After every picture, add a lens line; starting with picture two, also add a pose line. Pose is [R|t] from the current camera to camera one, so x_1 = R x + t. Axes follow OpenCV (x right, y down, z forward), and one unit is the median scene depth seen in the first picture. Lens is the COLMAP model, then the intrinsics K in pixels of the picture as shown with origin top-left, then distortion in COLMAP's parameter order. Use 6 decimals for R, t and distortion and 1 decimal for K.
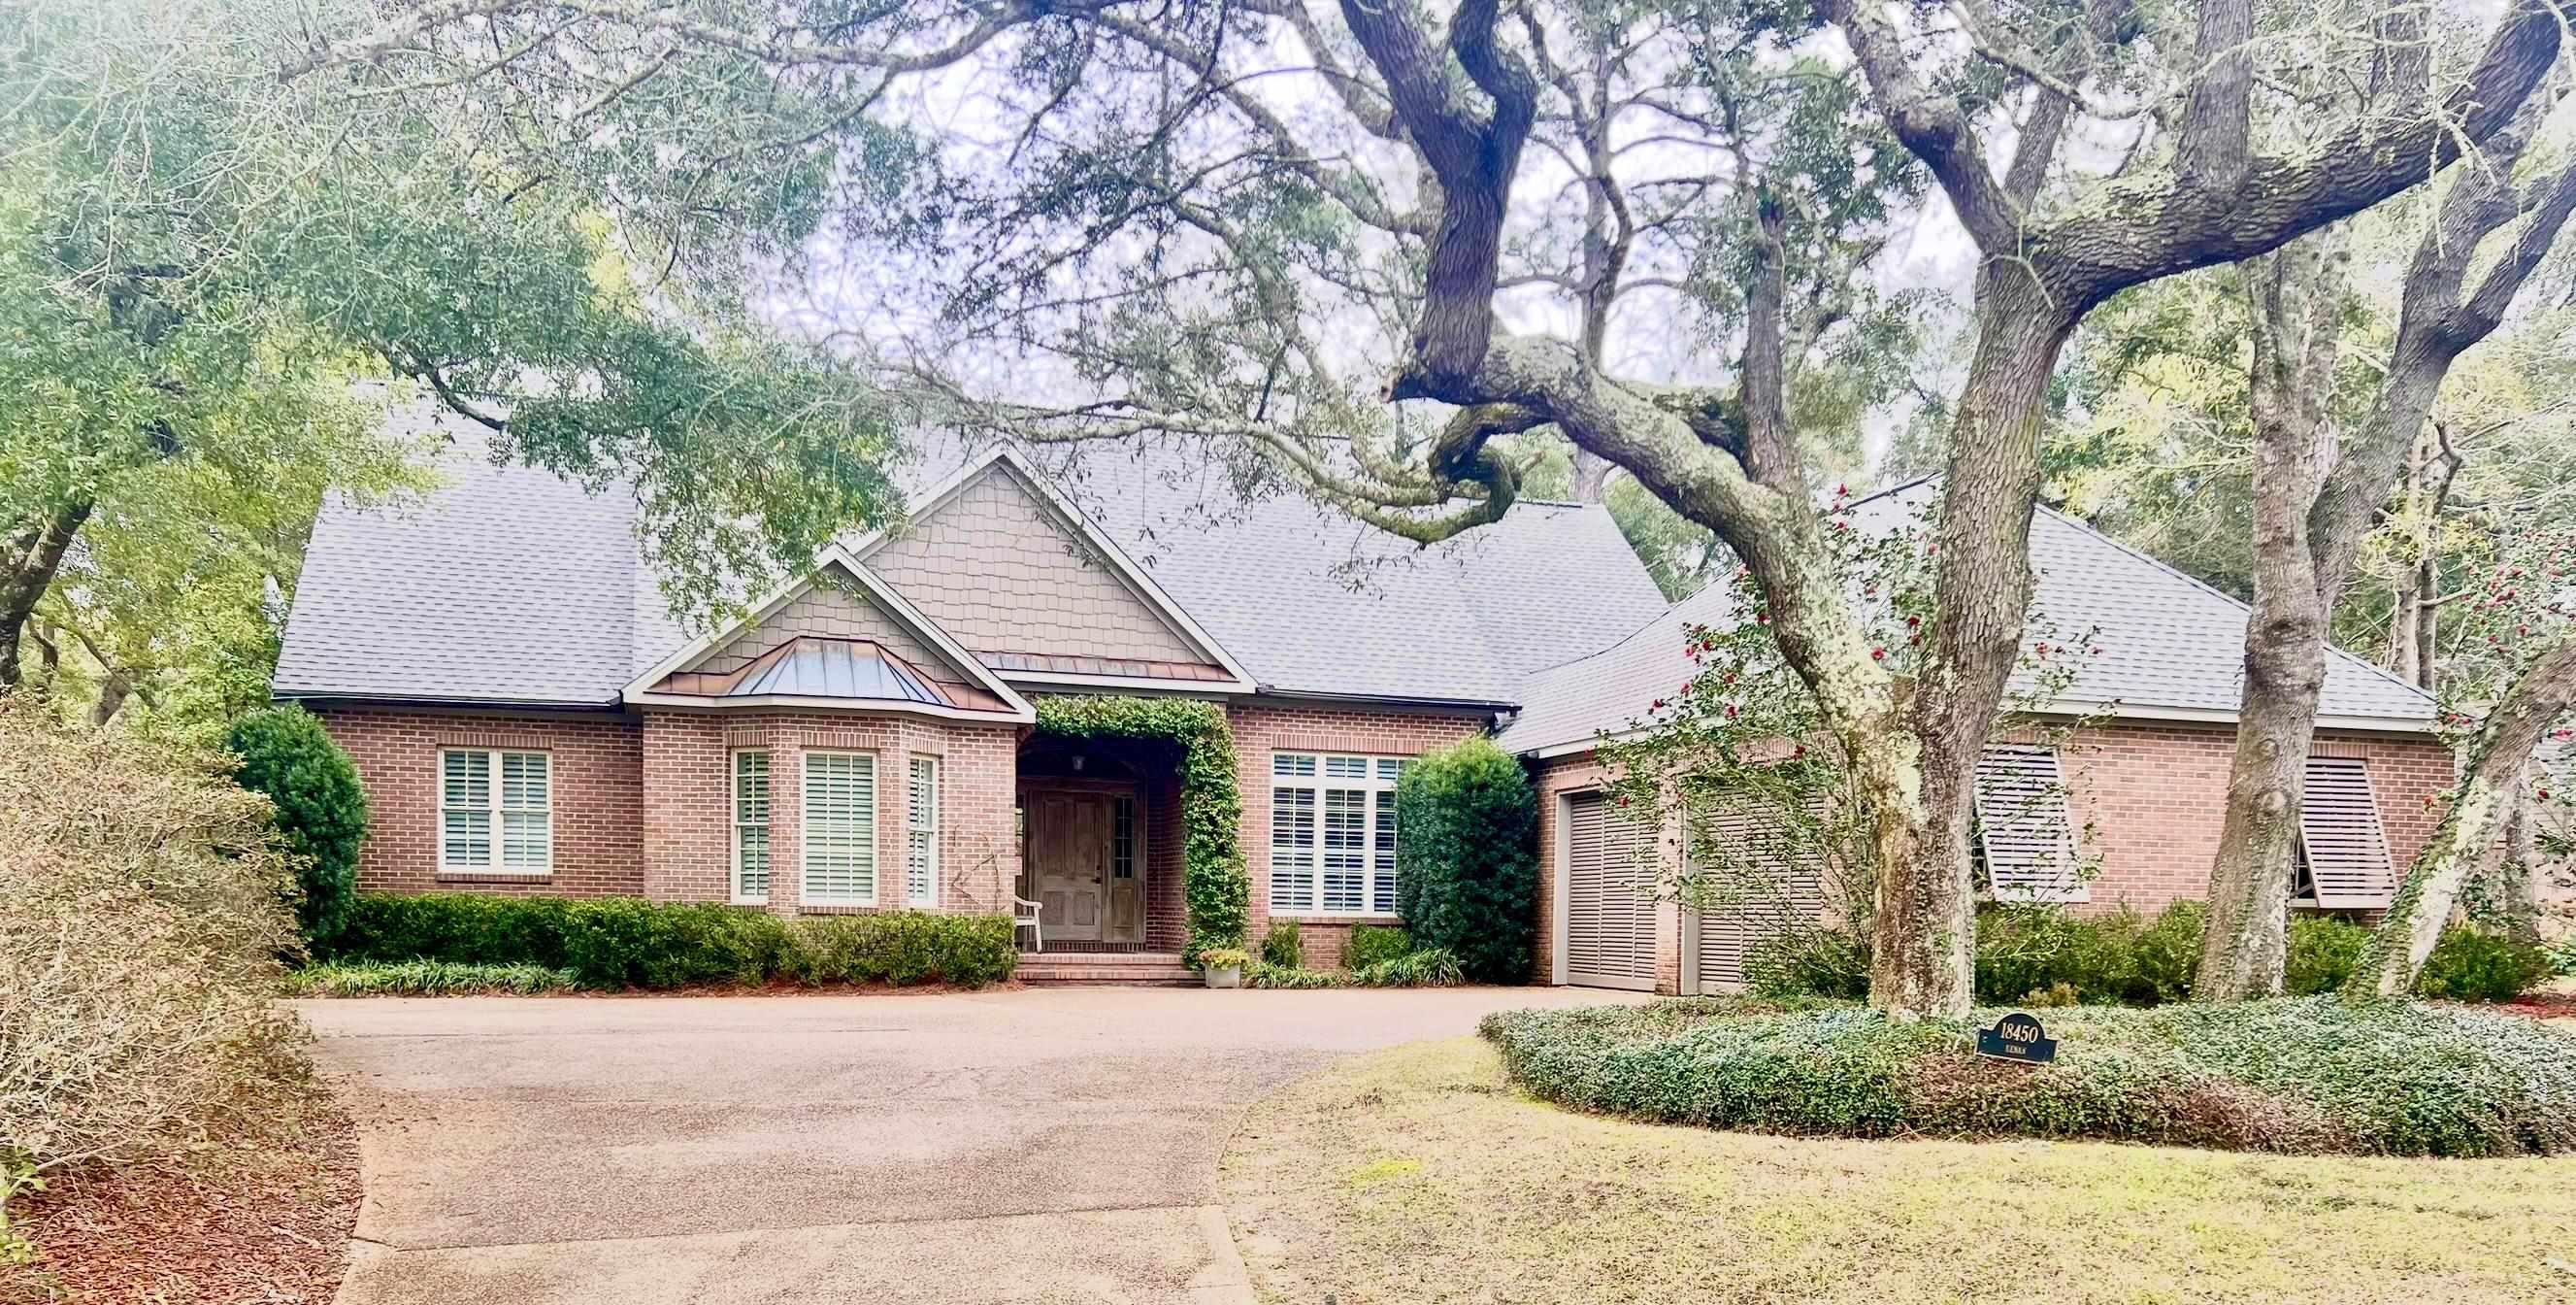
lens RADIAL K [[1876.1, 0, 1303.4], [0, 1876.1, 994.0], [0, 0, 1]] dist [0.069063, -0.051202]
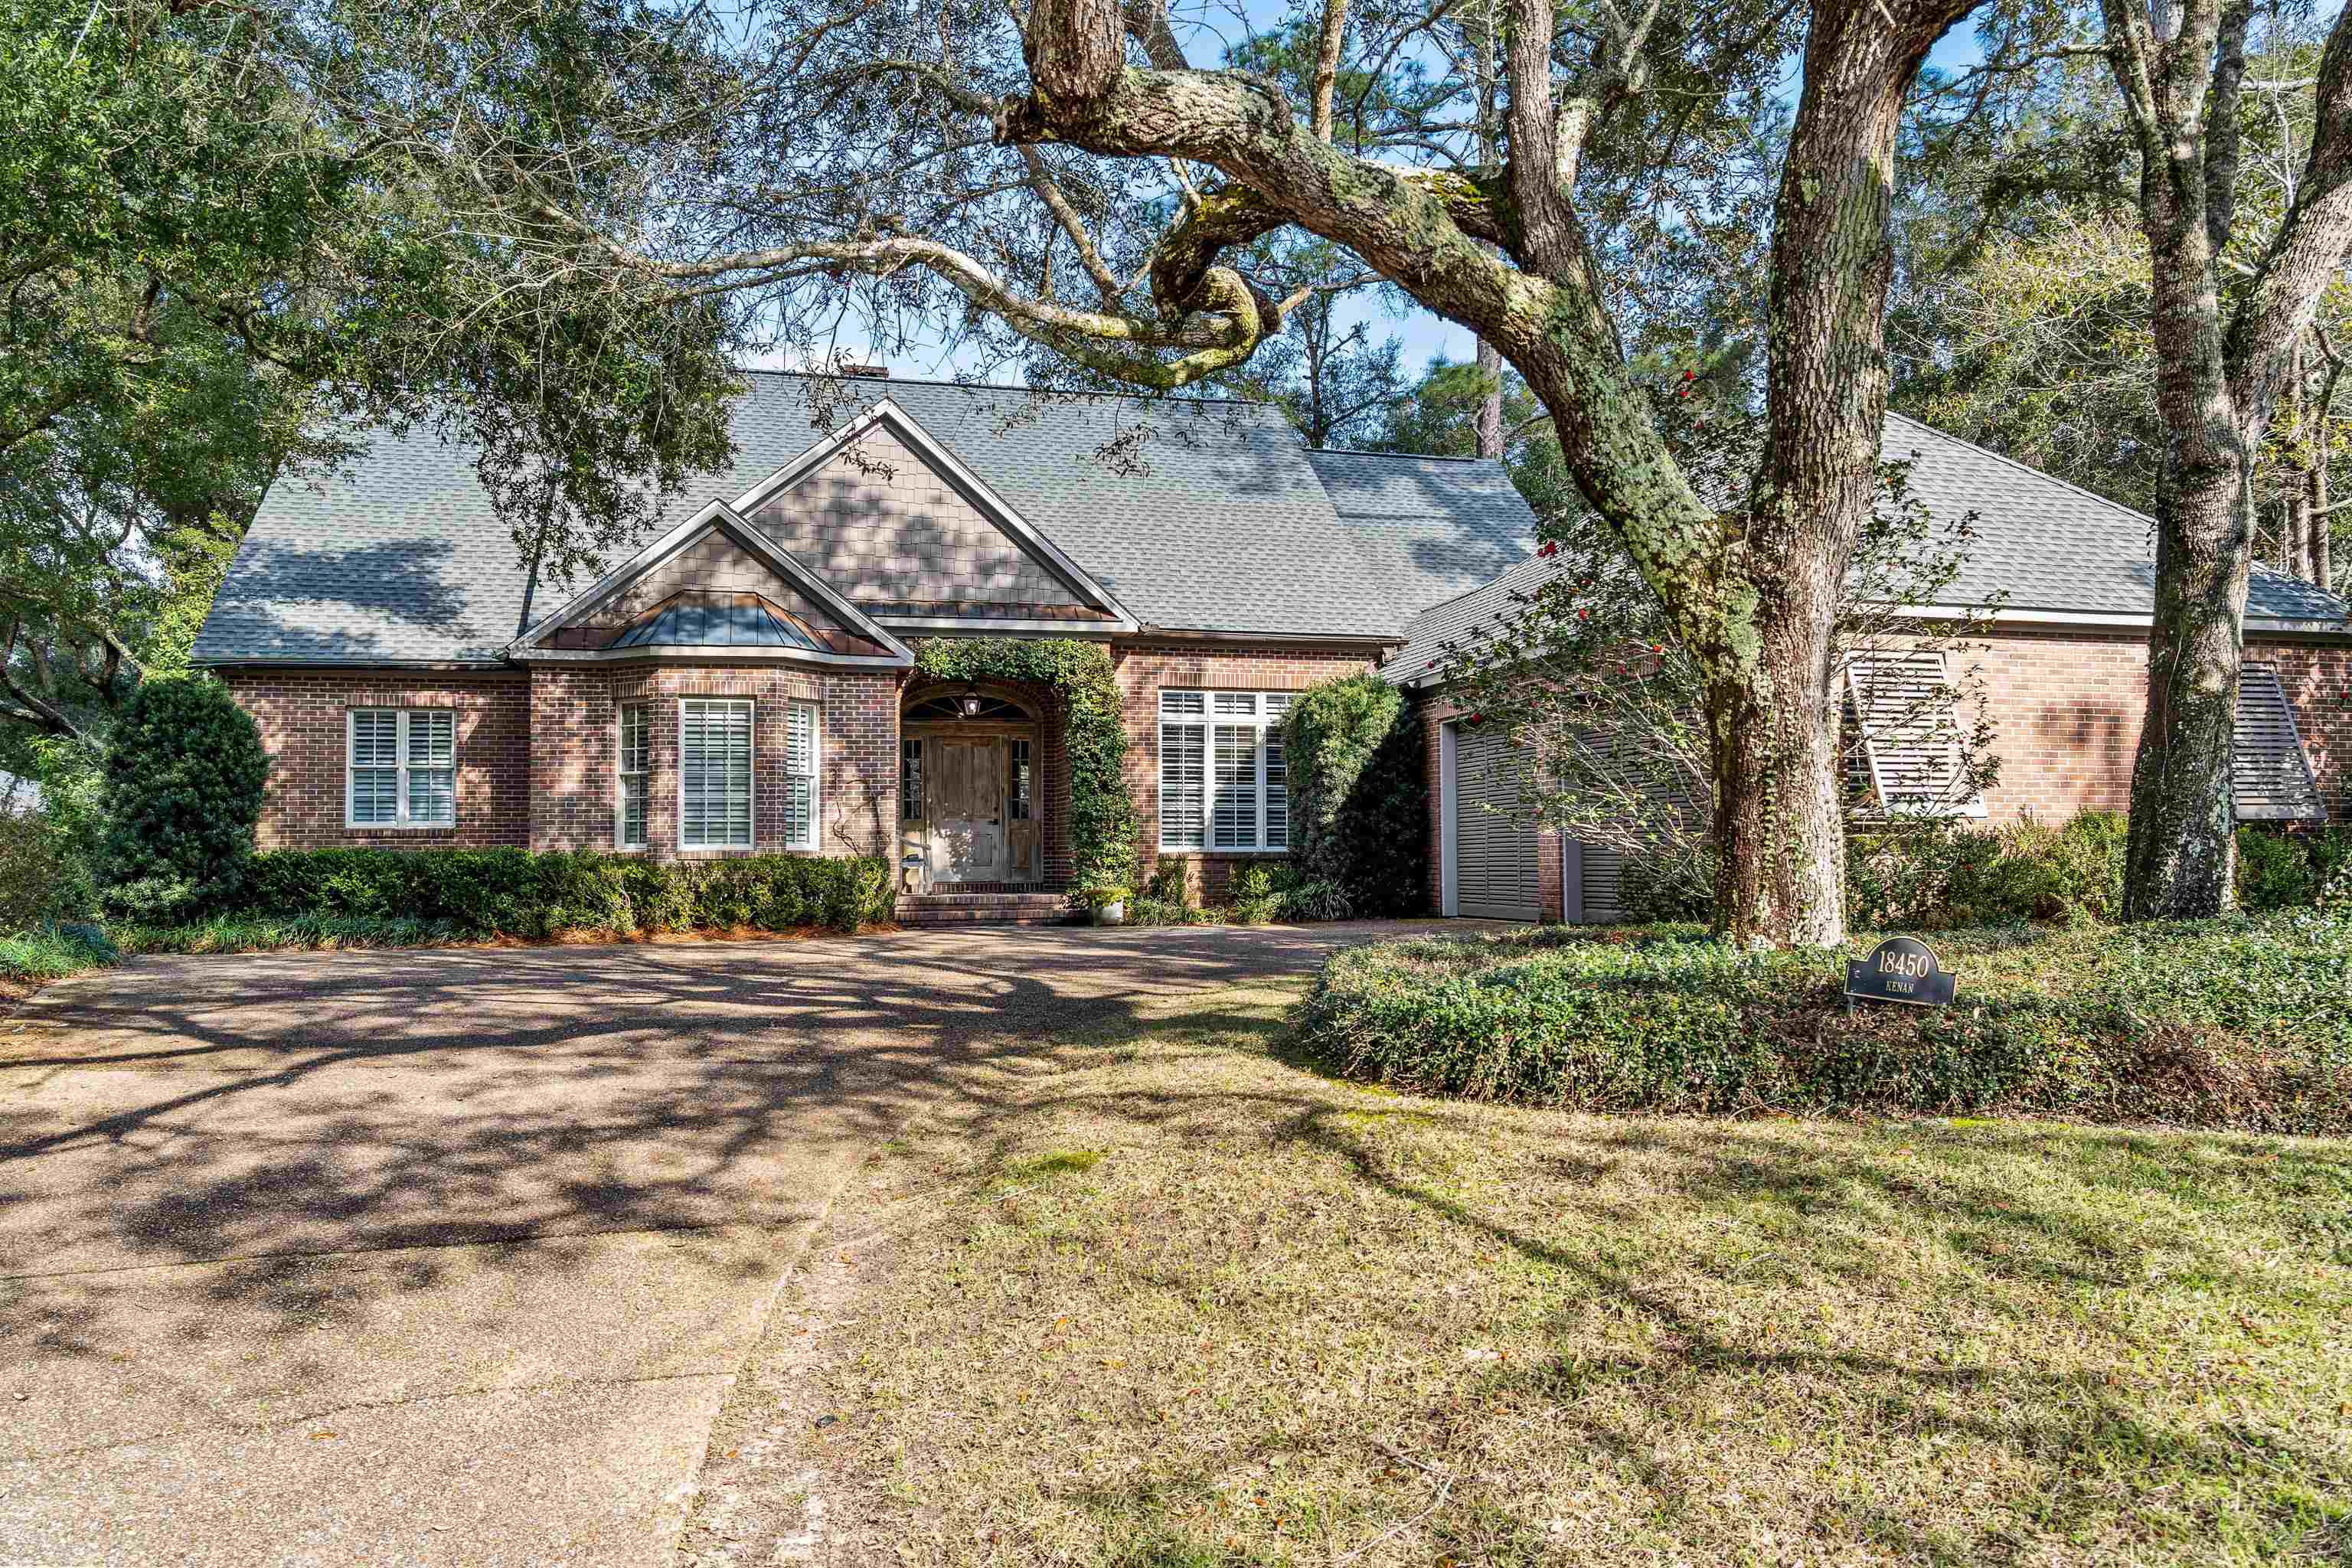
lens RADIAL K [[1661.1, 0, 1181.1], [0, 1661.1, 797.6], [0, 0, 1]] dist [-0.010126, 0.011462]
pose [[0.997840, -0.024219, -0.061068, 0.056960], [0.019255, 0.996560, -0.080611, 0.000886], [0.062810, 0.079261, 0.994873, 0.137582]]
